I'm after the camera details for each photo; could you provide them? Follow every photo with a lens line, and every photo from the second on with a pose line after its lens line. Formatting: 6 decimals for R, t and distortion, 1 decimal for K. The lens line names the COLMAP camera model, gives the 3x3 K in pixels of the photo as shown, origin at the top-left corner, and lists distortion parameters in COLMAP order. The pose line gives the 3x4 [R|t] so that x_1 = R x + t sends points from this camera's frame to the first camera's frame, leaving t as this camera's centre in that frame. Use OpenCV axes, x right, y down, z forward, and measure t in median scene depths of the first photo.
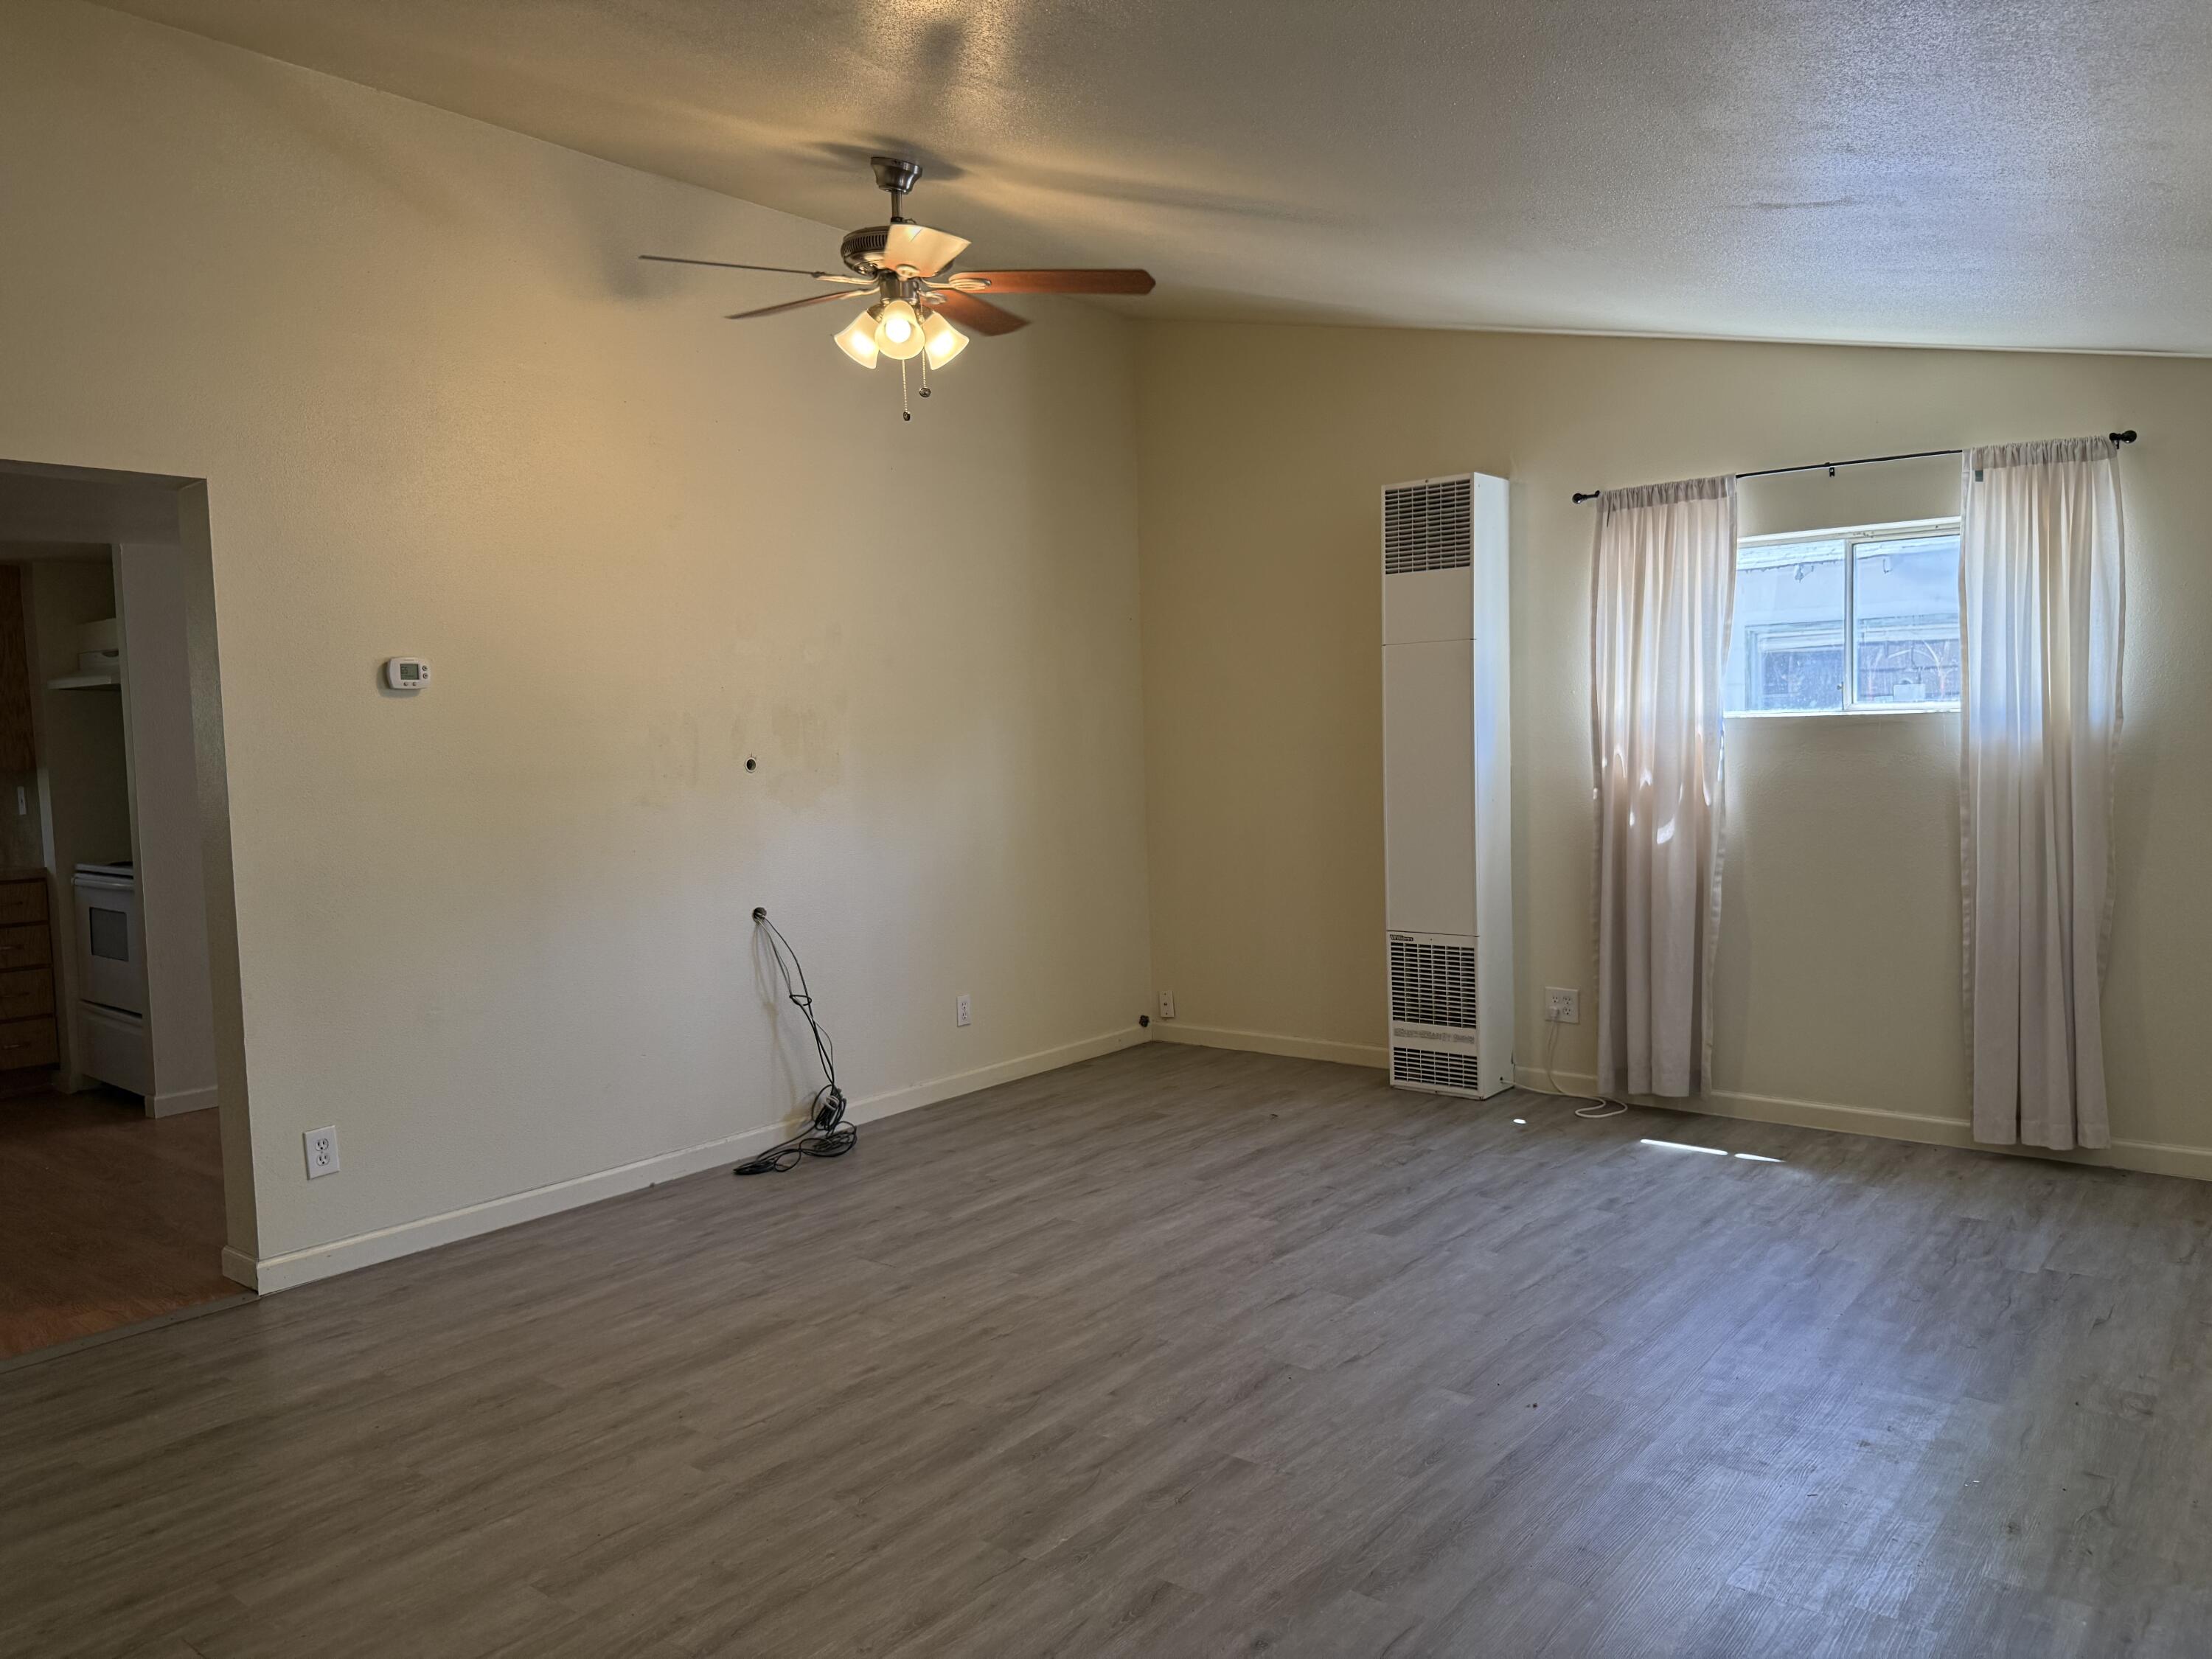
lens RADIAL K [[1545.6, 0, 1106.7], [0, 1545.6, 825.5], [0, 0, 1]] dist [0.078982, -0.103153]
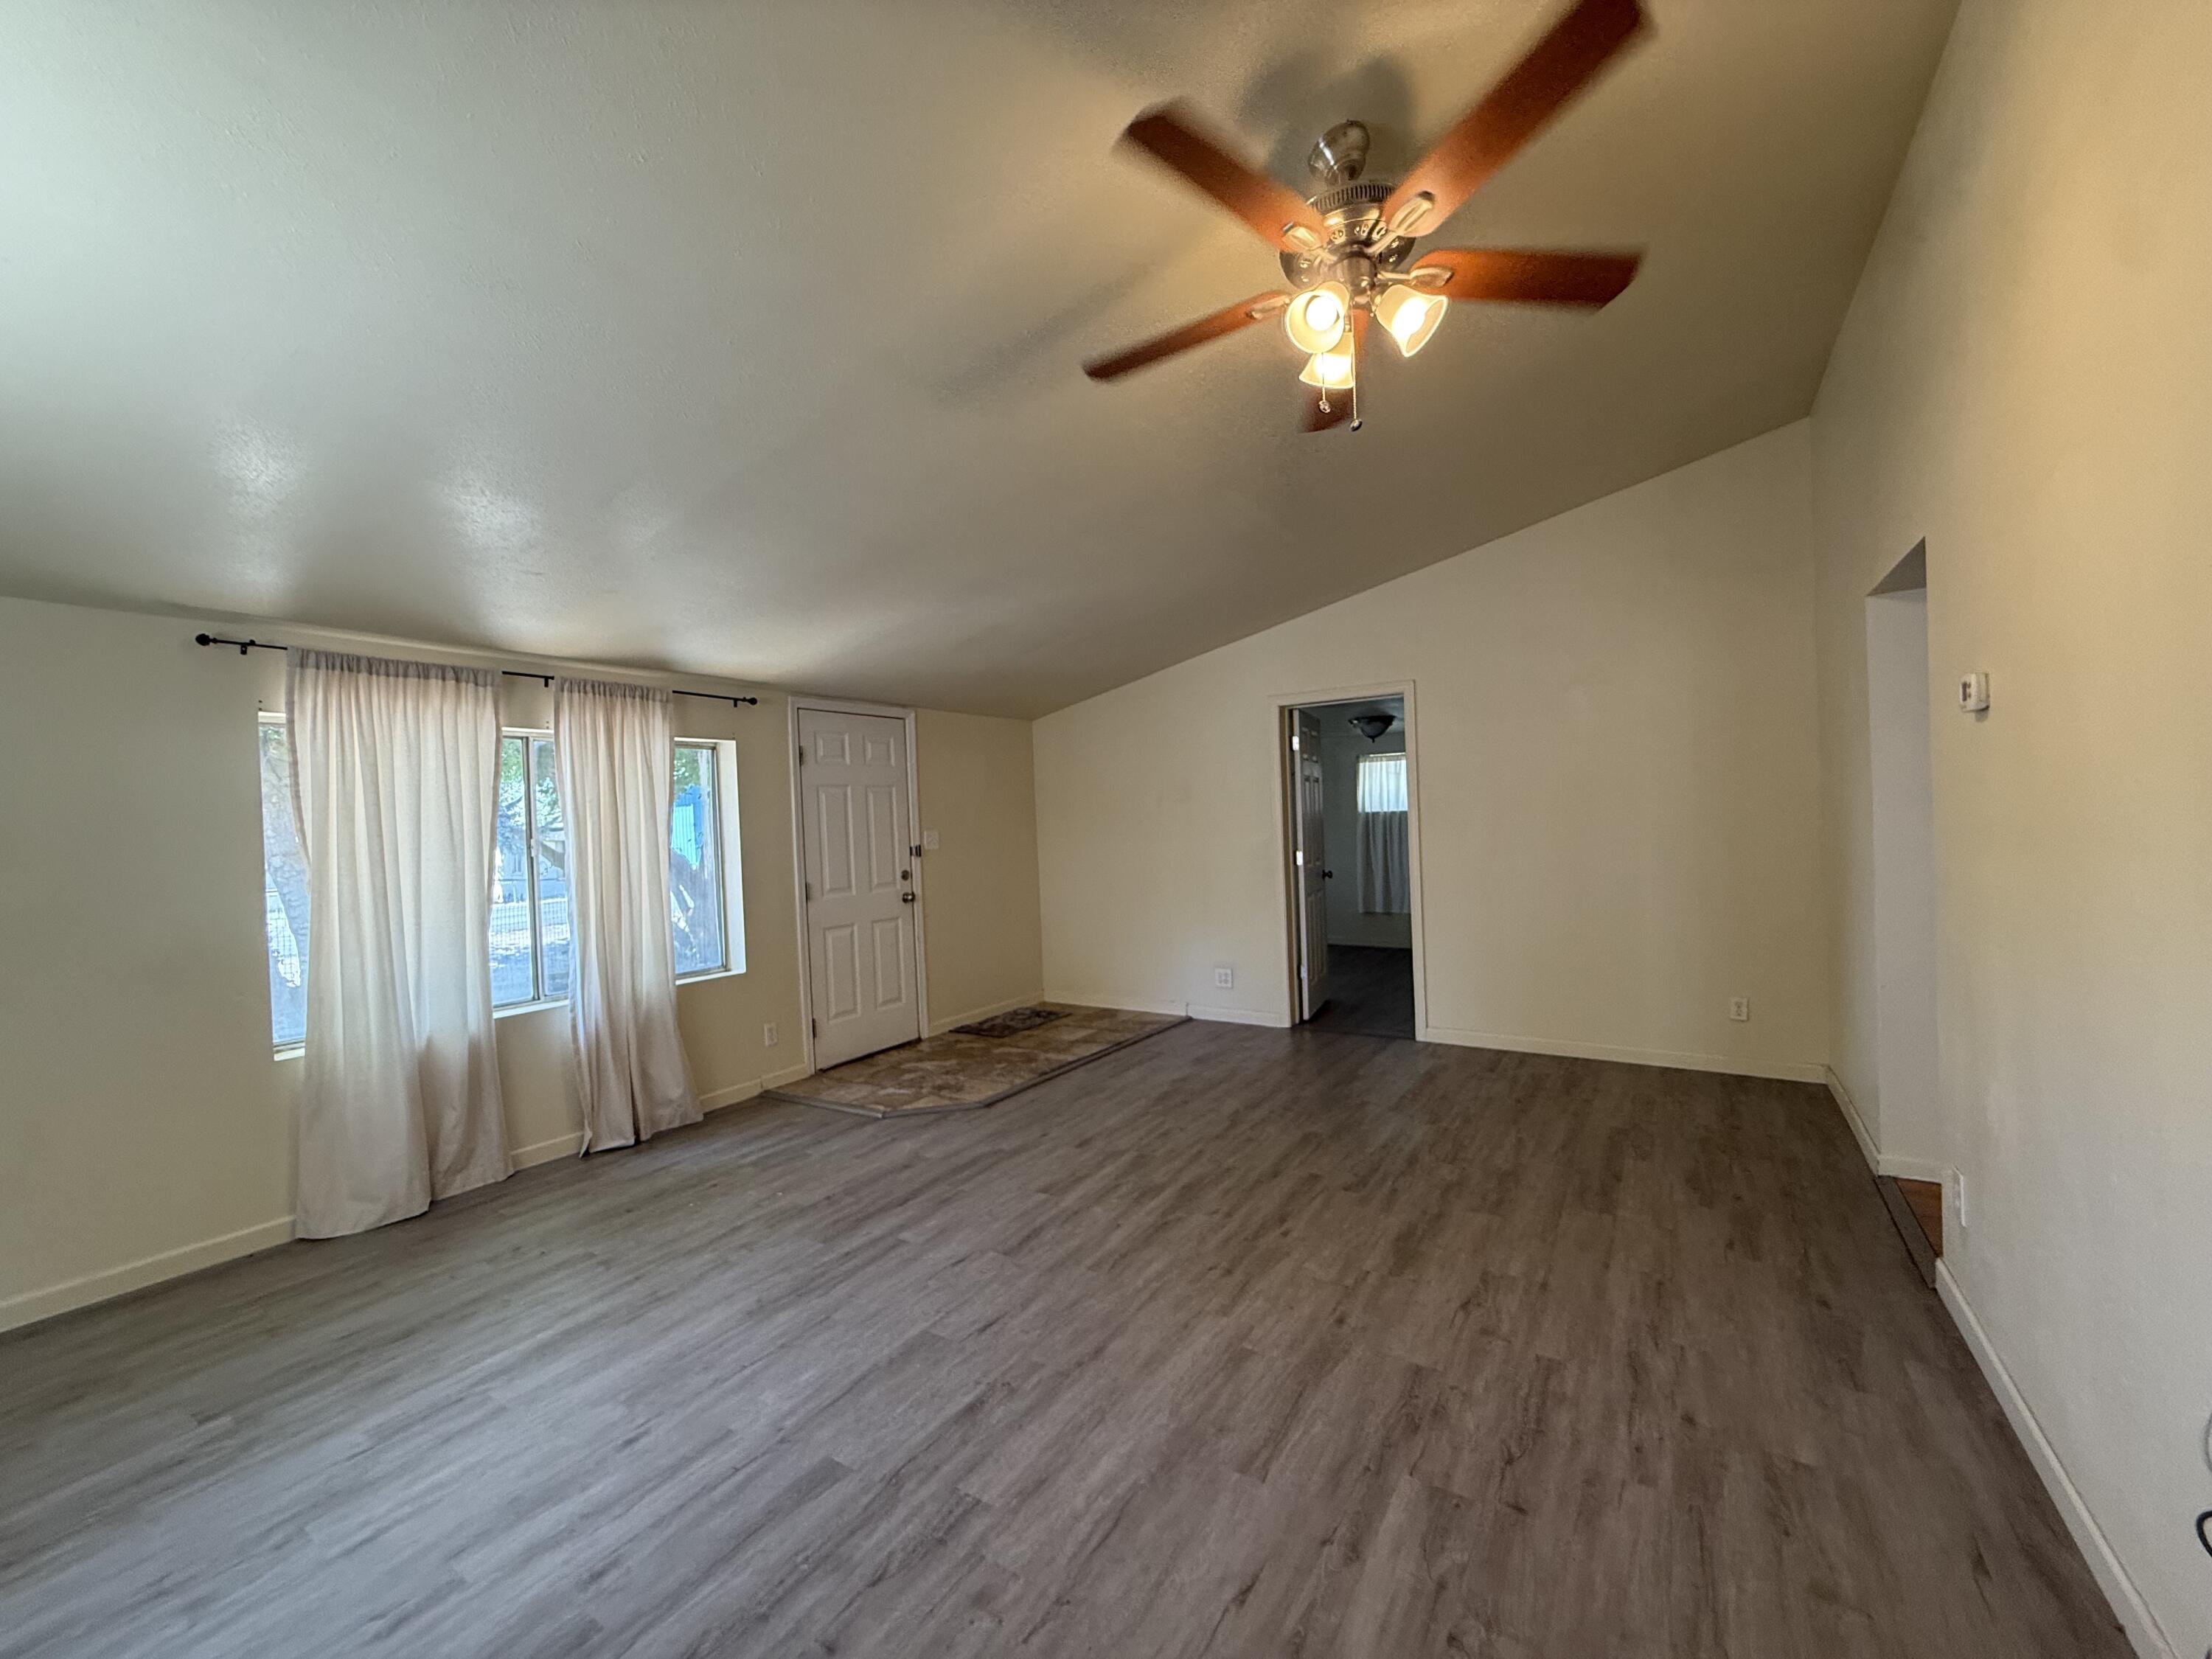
lens RADIAL K [[878.0, 0, 1101.7], [0, 878.0, 833.2], [0, 0, 1]] dist [0.000868, -0.000566]
pose [[-0.992930, 0.063502, -0.100283, 0.074210], [0.055890, 0.995466, 0.076972, -0.096062], [0.104716, 0.070823, -0.991977, 1.603784]]
